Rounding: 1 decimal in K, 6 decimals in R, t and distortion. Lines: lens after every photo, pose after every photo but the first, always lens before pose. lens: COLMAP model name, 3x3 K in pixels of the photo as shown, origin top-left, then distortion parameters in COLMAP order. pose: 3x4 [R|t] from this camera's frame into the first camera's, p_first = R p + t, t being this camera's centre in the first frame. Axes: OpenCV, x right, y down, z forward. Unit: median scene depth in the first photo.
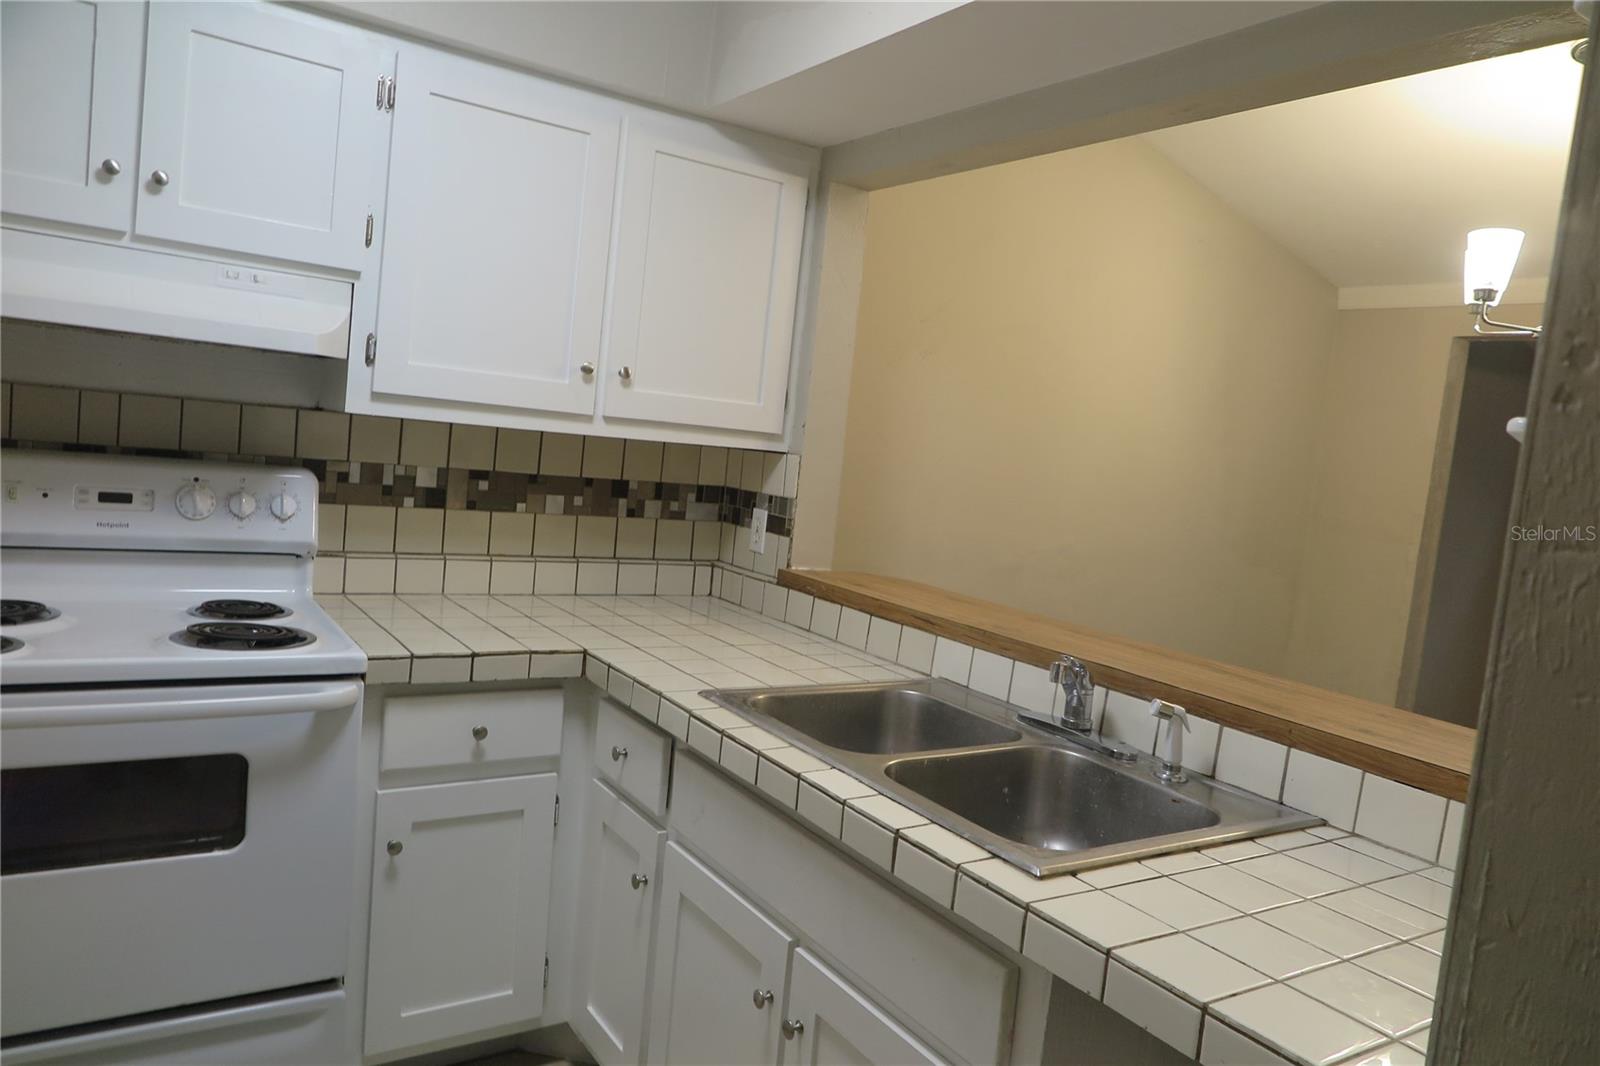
lens RADIAL K [[1102.4, 0, 797.0], [0, 1102.4, 527.7], [0, 0, 1]] dist [0.006361, 0.003688]
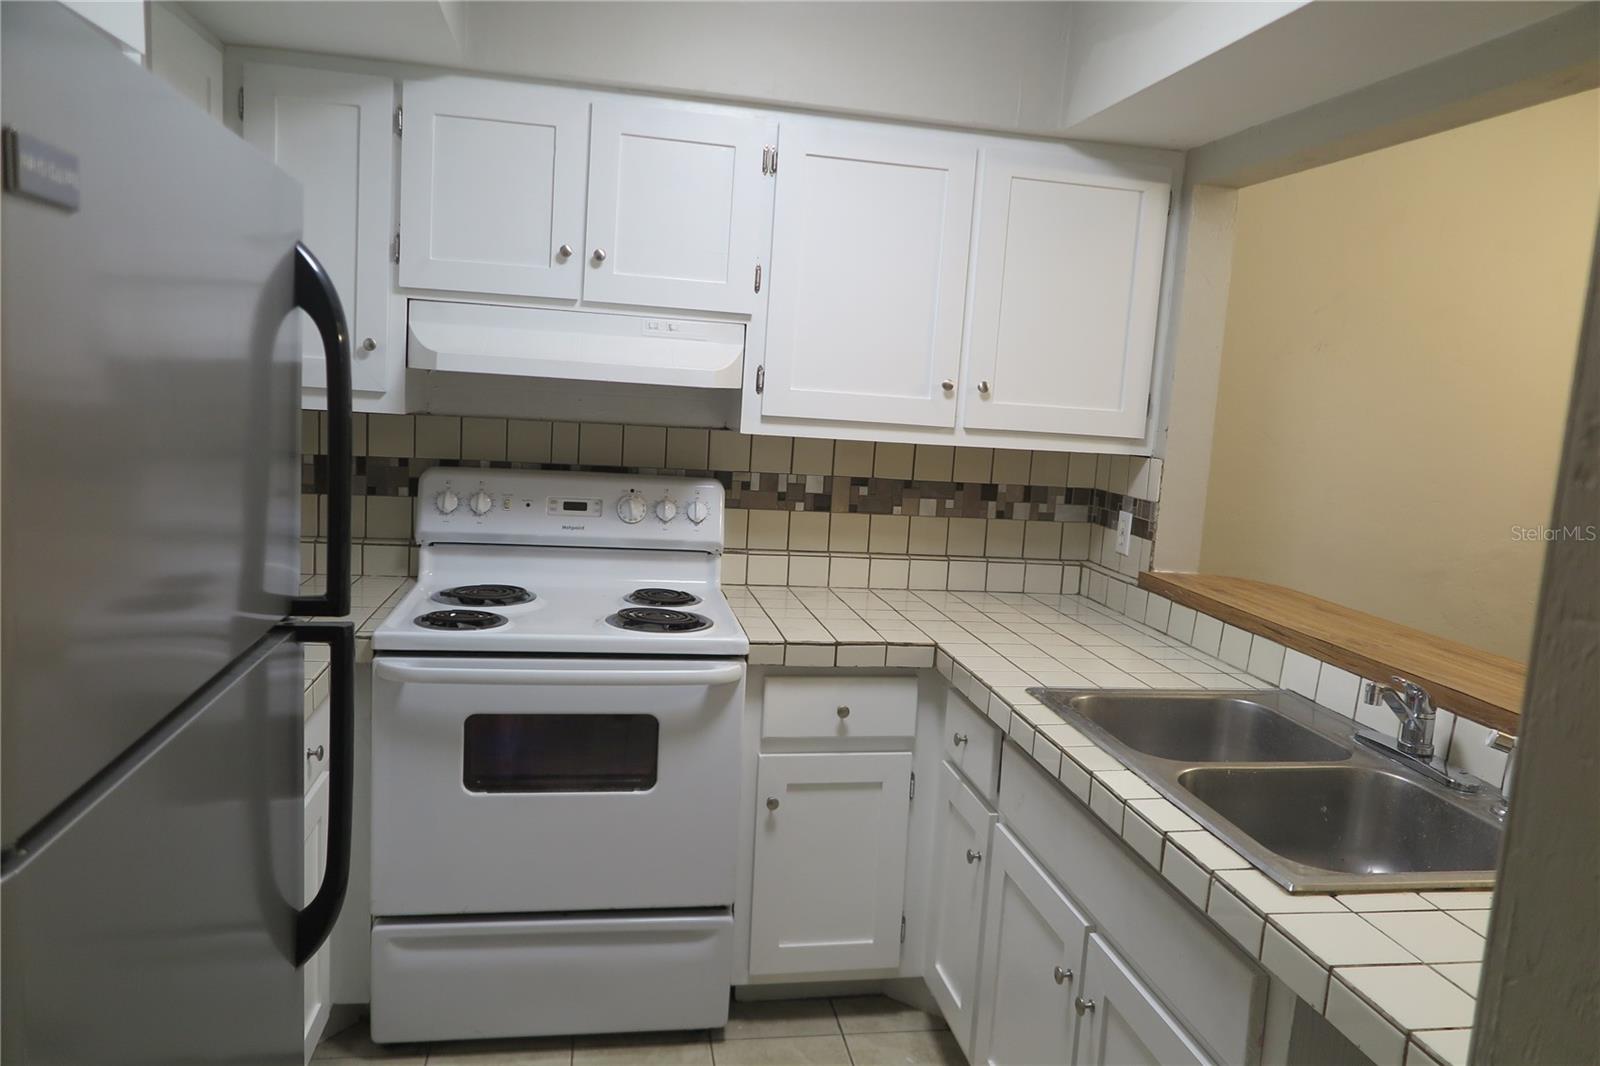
lens RADIAL K [[1102.4, 0, 809.1], [0, 1102.4, 532.1], [0, 0, 1]] dist [0.006361, 0.003688]
pose [[0.925444, 0.010494, -0.378740, 0.114422], [-0.003745, 0.999821, 0.018552, -0.022300], [0.378867, -0.015751, 0.925317, -0.071860]]
